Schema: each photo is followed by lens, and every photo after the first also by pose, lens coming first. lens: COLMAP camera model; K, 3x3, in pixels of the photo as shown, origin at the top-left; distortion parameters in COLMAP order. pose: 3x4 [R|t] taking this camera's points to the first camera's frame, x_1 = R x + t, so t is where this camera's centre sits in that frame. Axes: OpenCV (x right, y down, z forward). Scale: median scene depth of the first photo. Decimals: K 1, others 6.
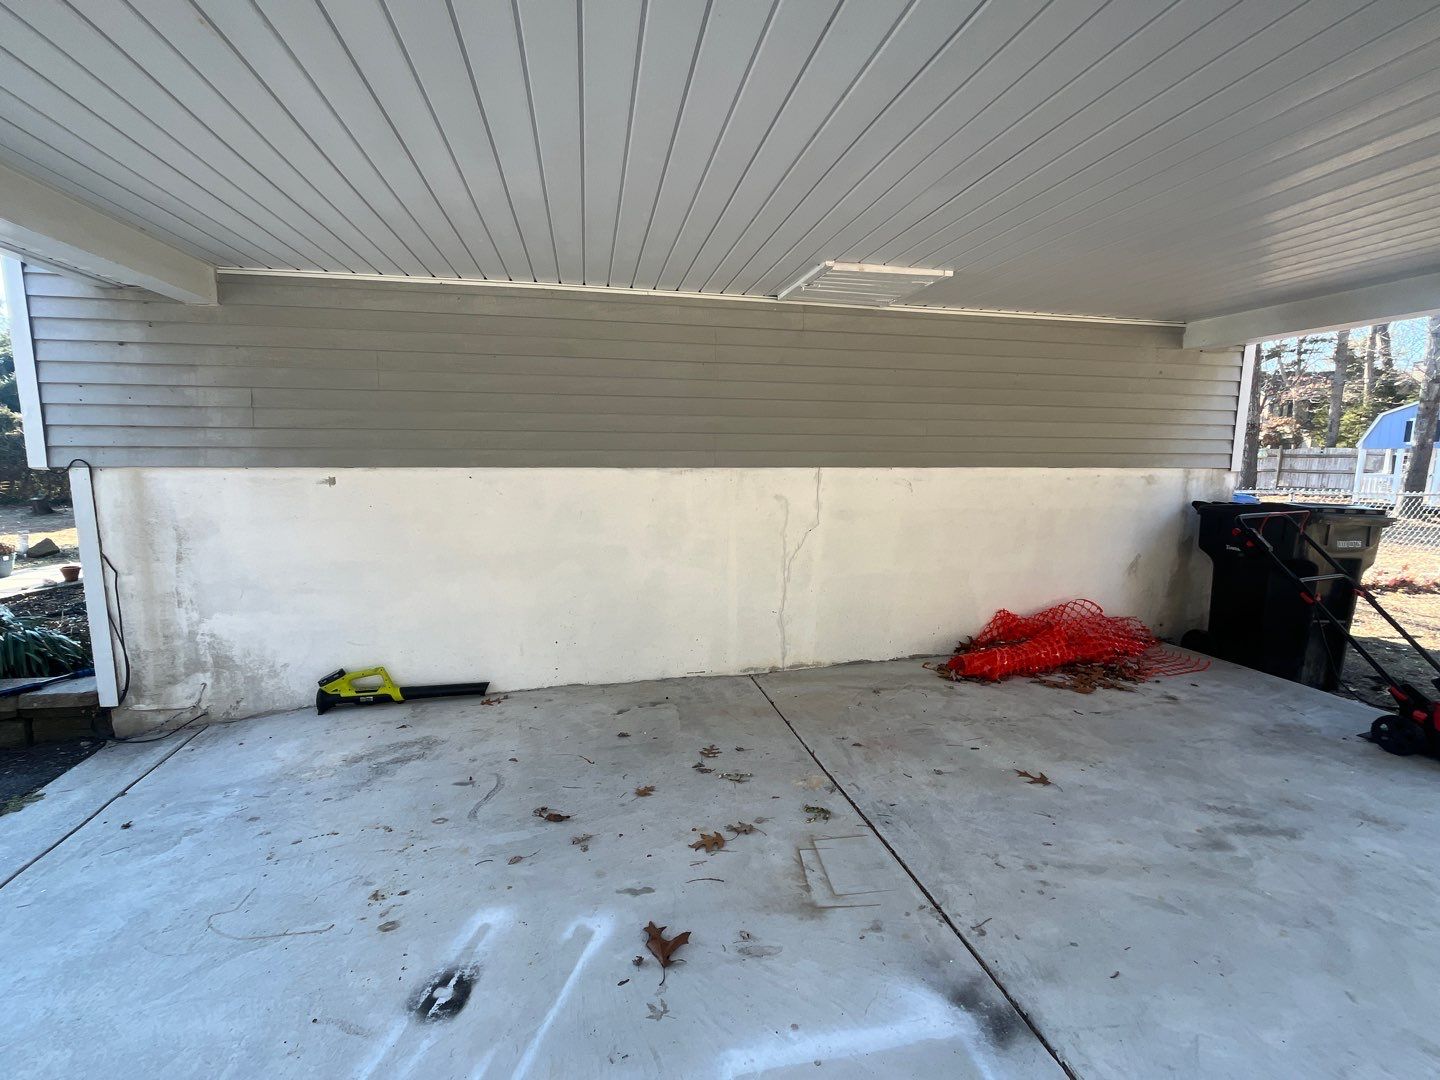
lens RADIAL K [[624.4, 0, 717.1], [0, 624.4, 539.0], [0, 0, 1]] dist [-0.003614, -0.000338]
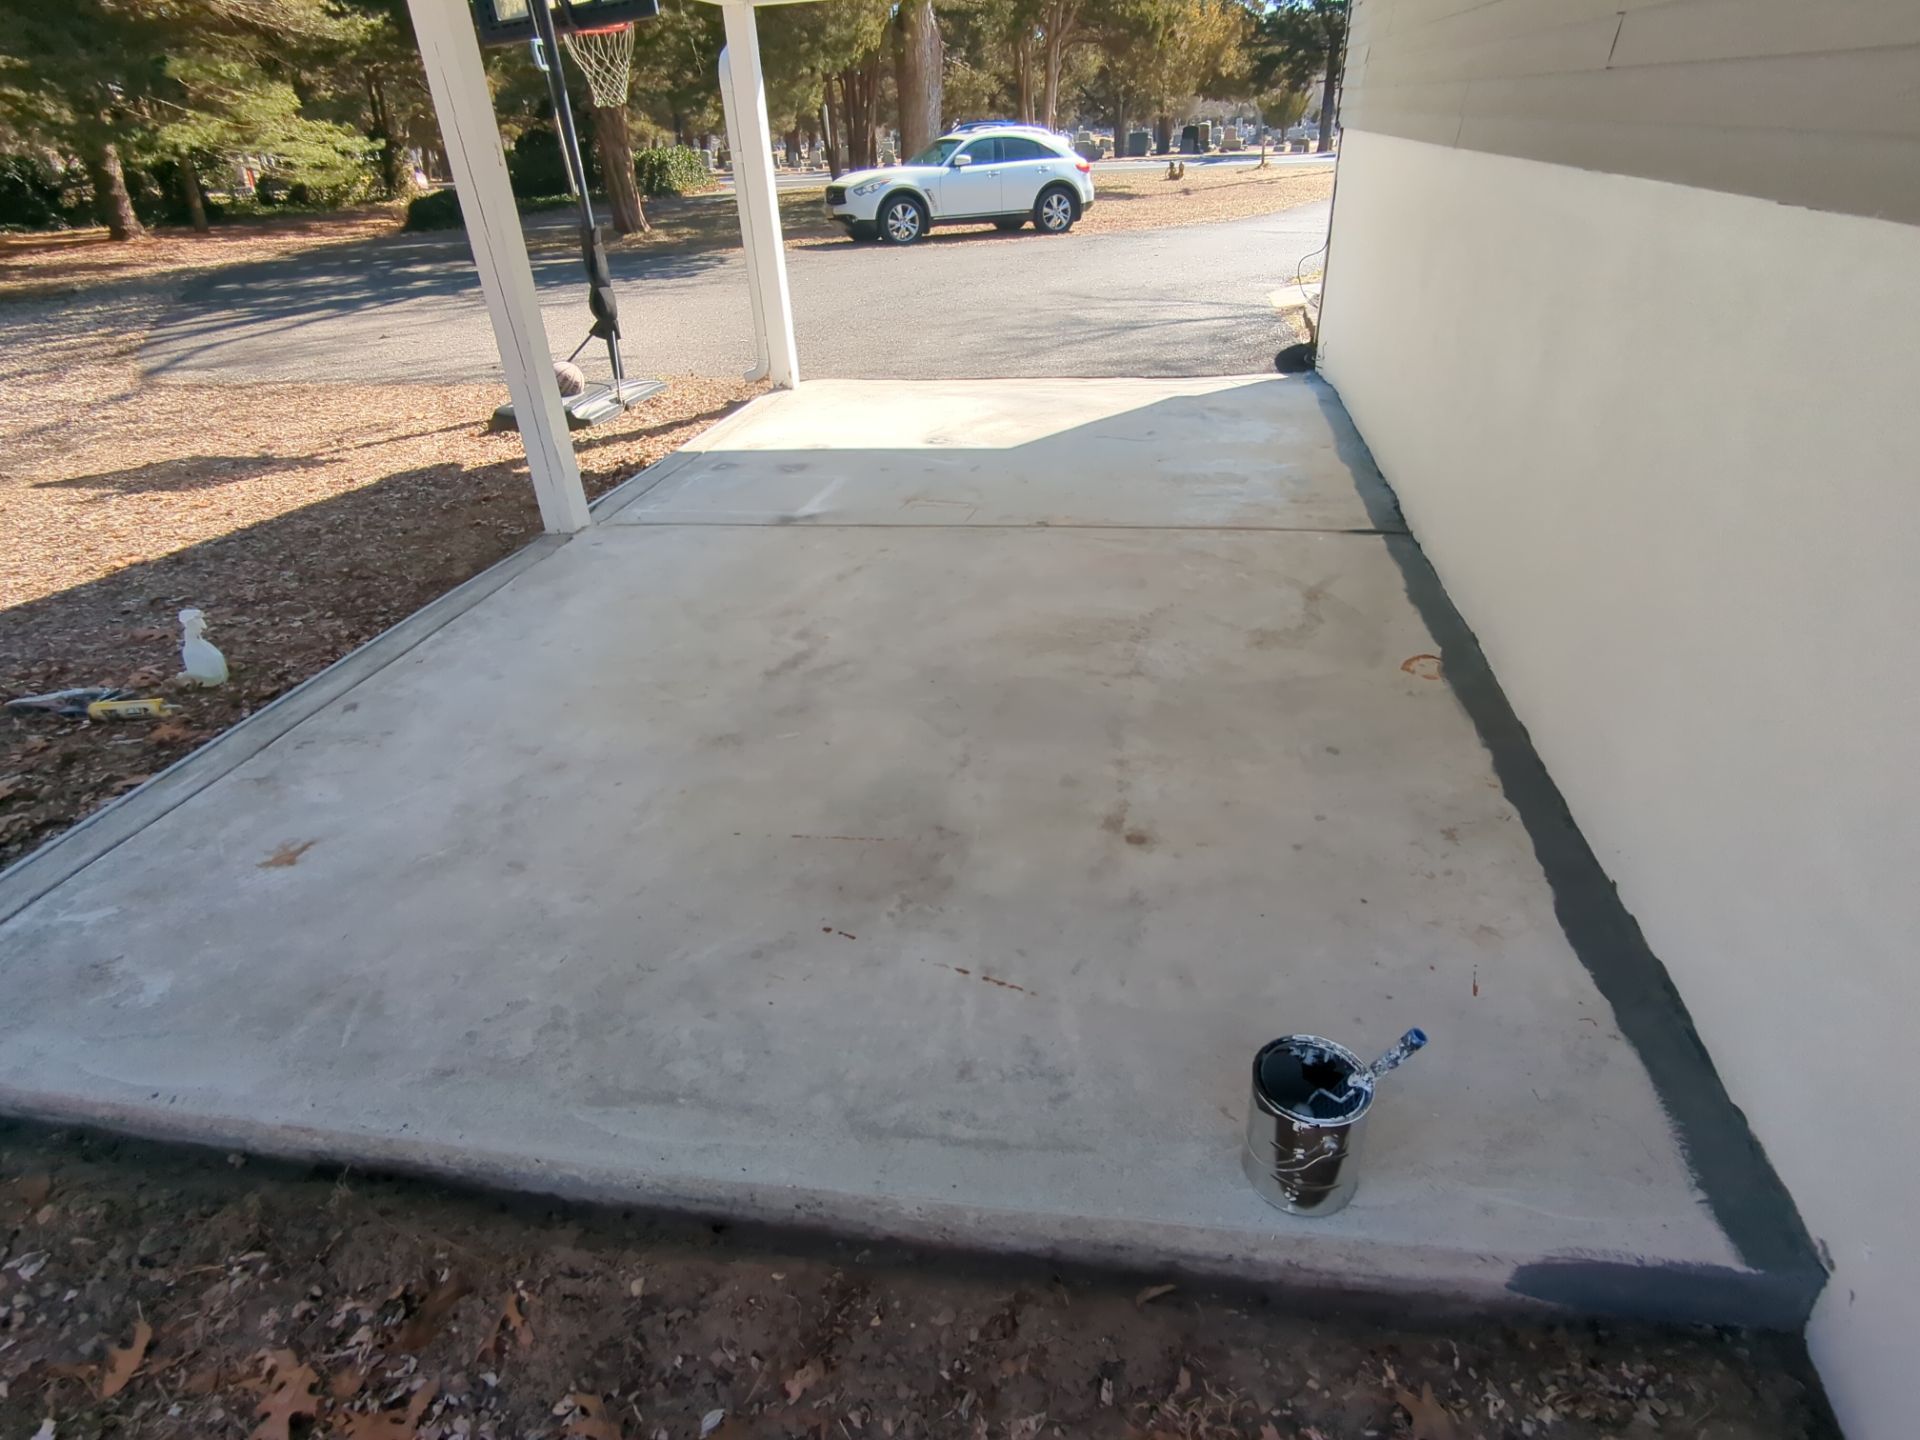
lens RADIAL K [[1061.8, 0, 960.1], [0, 1061.8, 716.2], [0, 0, 1]] dist [-0.000213, -0.000082]
pose [[-0.373057, 0.470291, -0.799784, 1.424616], [-0.075772, 0.843692, 0.531453, -0.188814], [0.924709, 0.258864, -0.279111, 1.176503]]
